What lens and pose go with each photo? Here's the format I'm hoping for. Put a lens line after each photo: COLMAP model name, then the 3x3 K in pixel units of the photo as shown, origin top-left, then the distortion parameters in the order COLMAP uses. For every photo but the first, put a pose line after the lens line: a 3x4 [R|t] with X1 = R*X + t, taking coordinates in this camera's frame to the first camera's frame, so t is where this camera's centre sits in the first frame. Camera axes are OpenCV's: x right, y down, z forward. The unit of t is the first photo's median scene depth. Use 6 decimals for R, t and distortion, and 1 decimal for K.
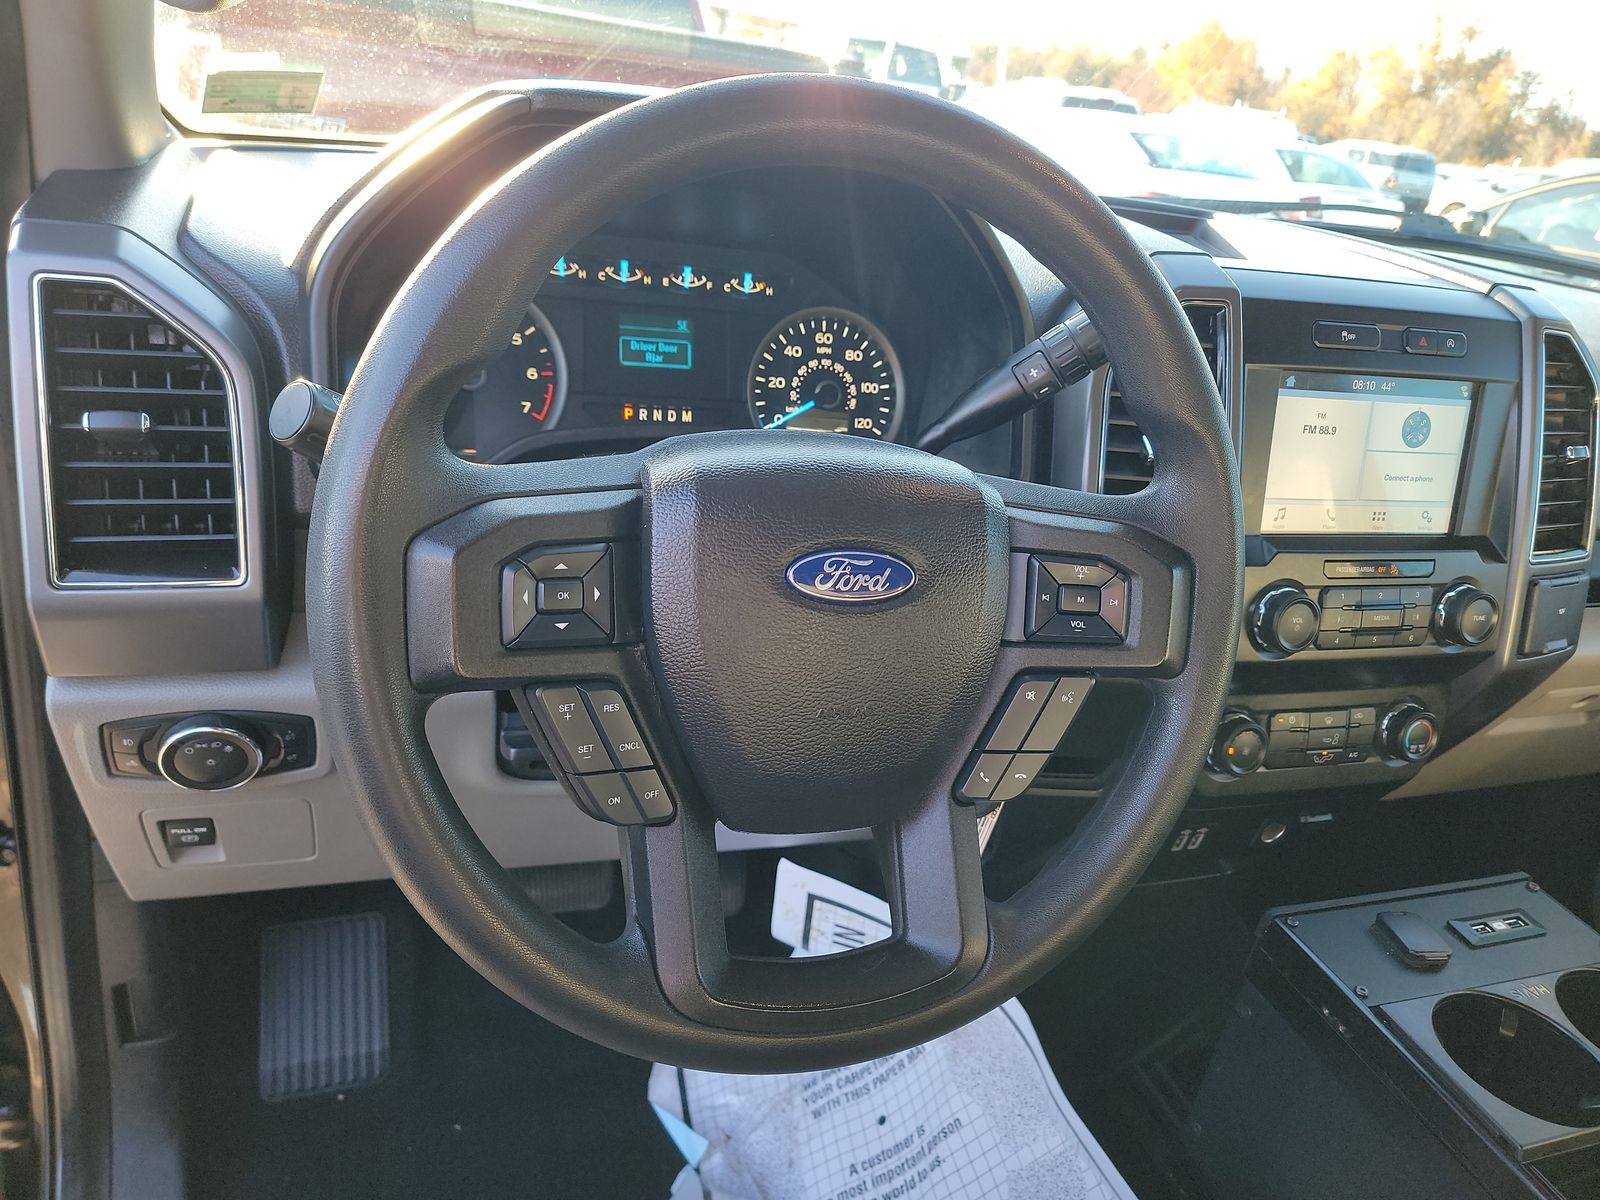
lens RADIAL K [[1122.5, 0, 812.3], [0, 1122.5, 602.3], [0, 0, 1]] dist [0.055142, -0.057516]
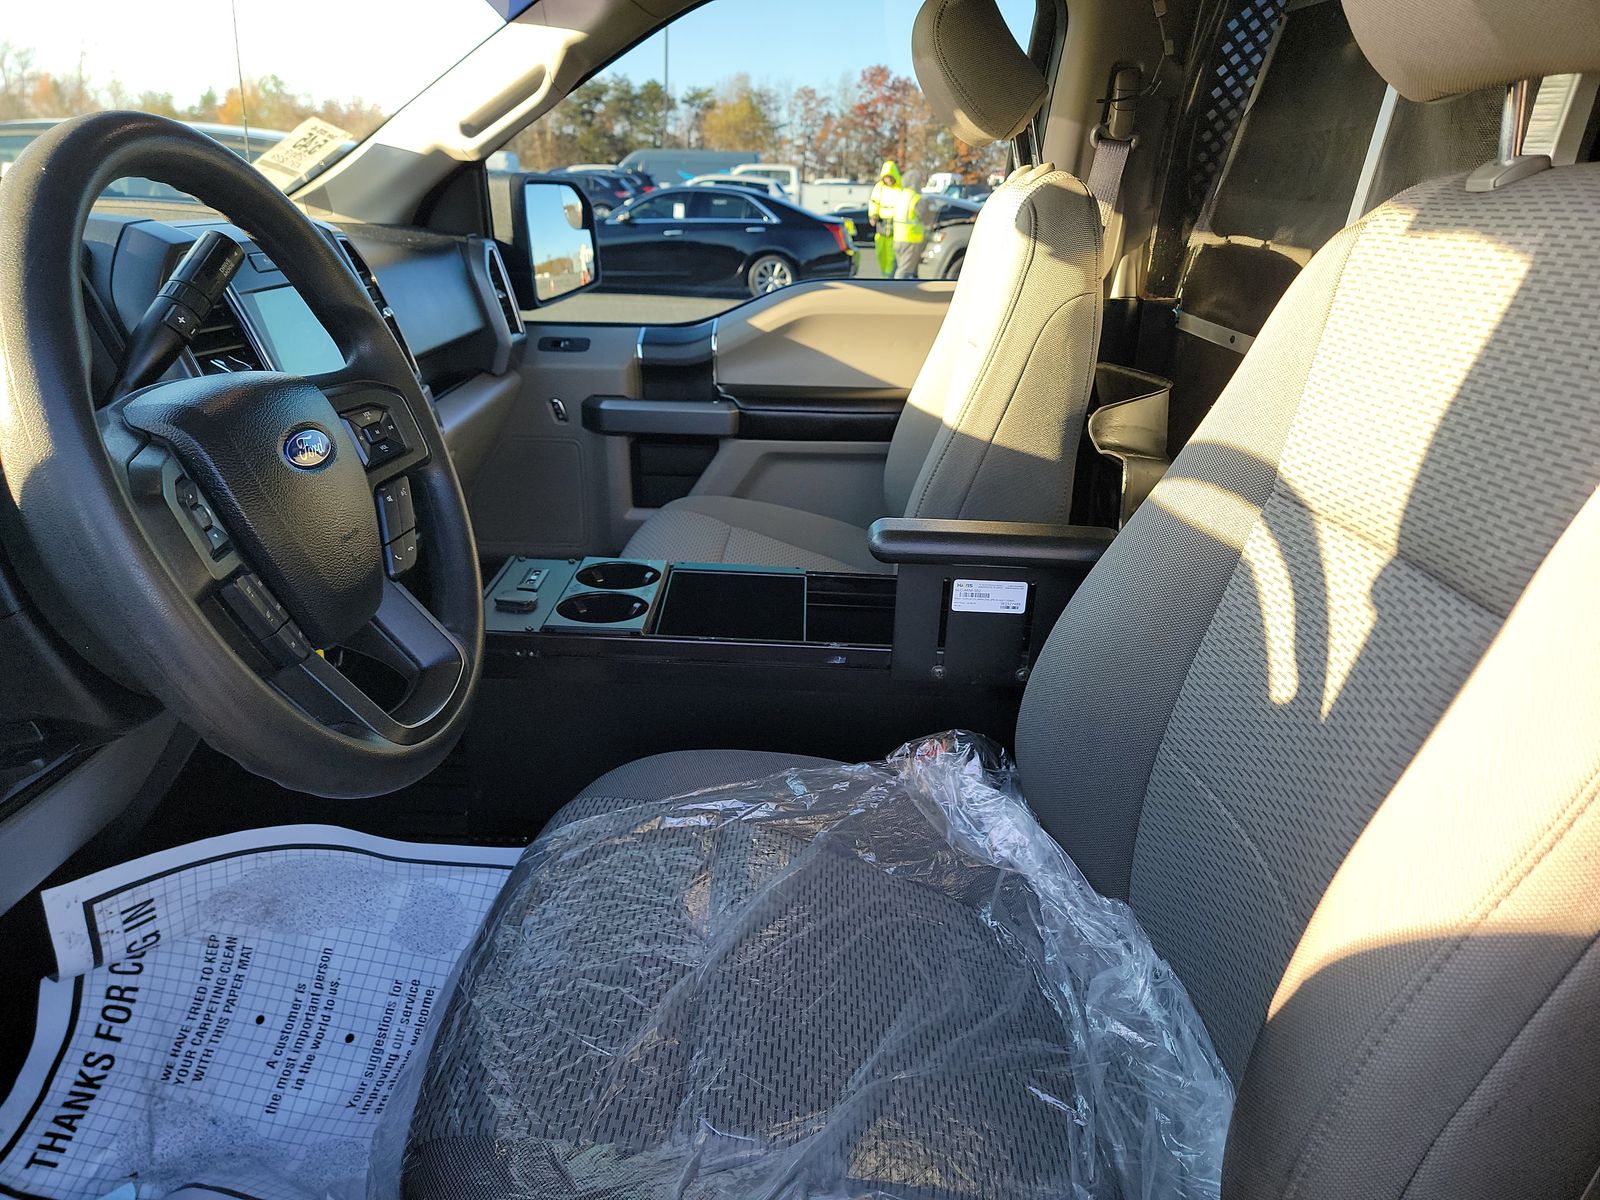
lens RADIAL K [[1106.6, 0, 825.0], [0, 1106.6, 607.3], [0, 0, 1]] dist [0.063820, -0.053401]
pose [[0.310706, -0.449028, 0.837756, -0.550615], [0.411934, 0.857919, 0.307058, -0.007816], [-0.856605, 0.249696, 0.451531, -0.096173]]
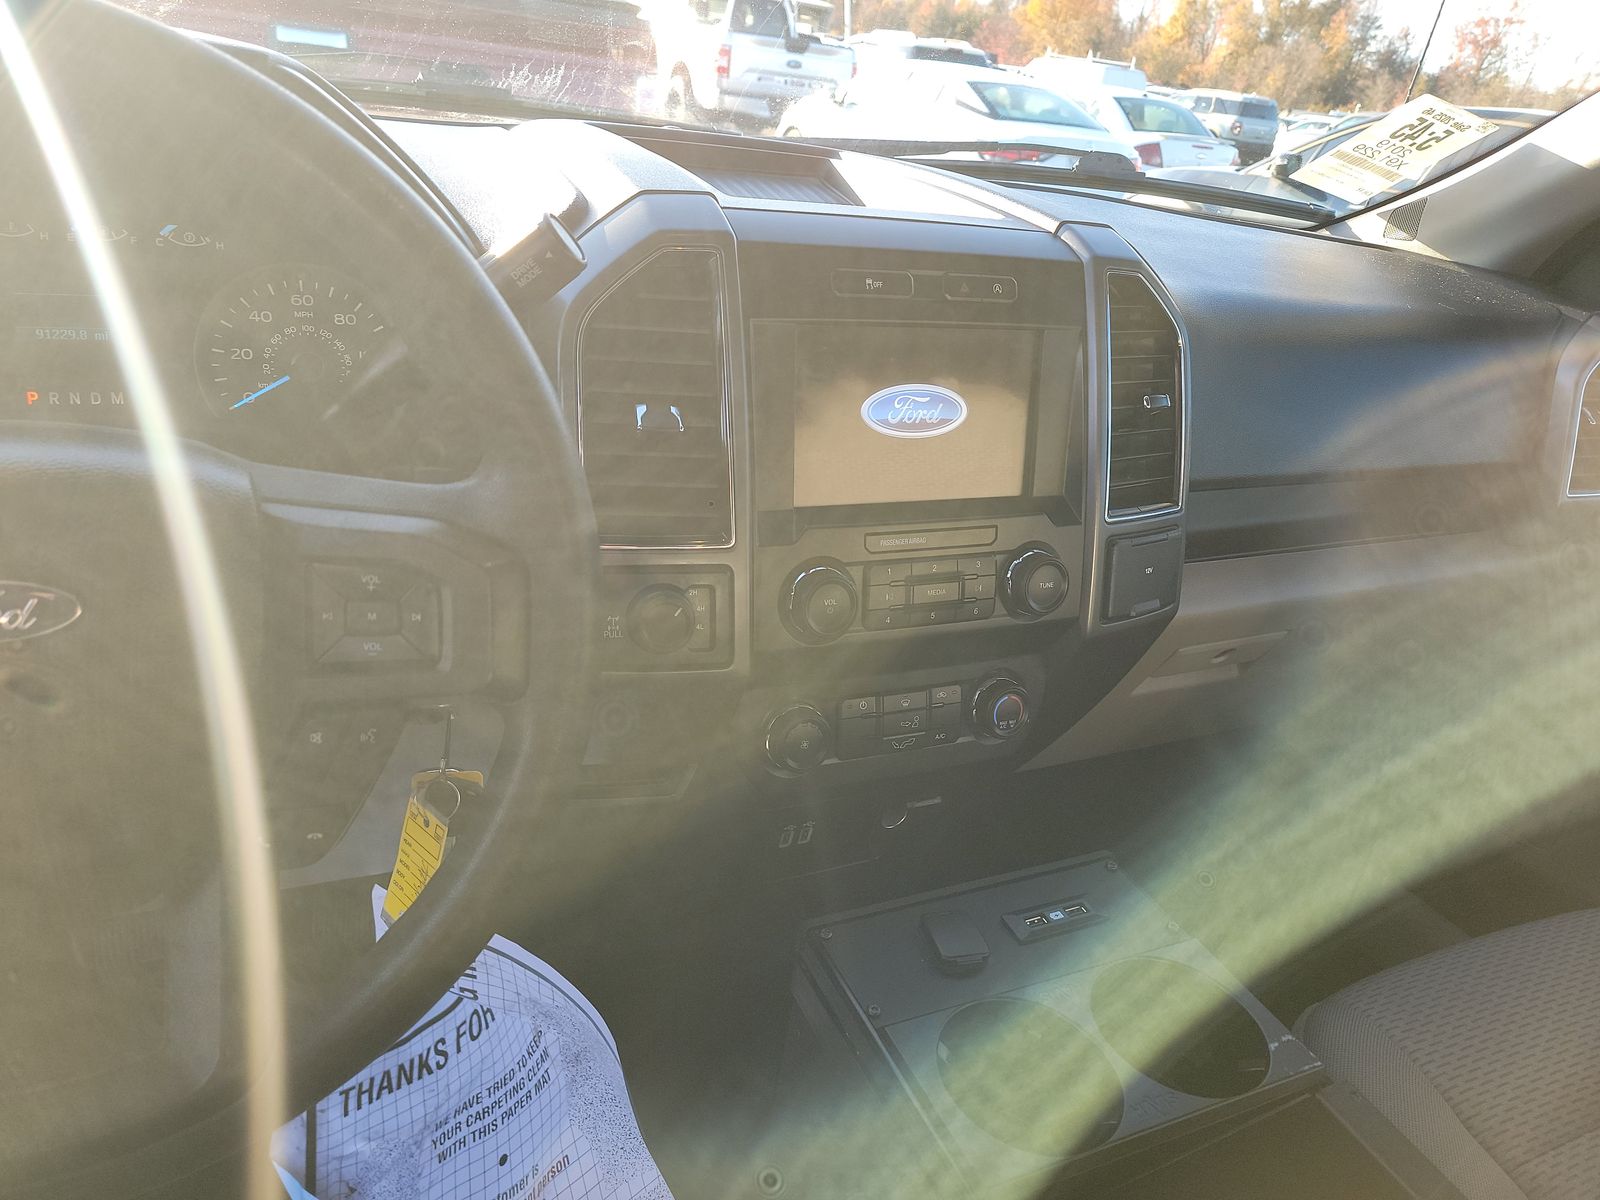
lens RADIAL K [[1106.6, 0, 825.0], [0, 1106.6, 607.3], [0, 0, 1]] dist [0.063820, -0.053401]
pose [[0.994302, -0.057232, 0.089929, 0.280831], [0.053590, 0.997662, 0.042408, -0.014444], [-0.092146, -0.037347, 0.995045, 0.093416]]
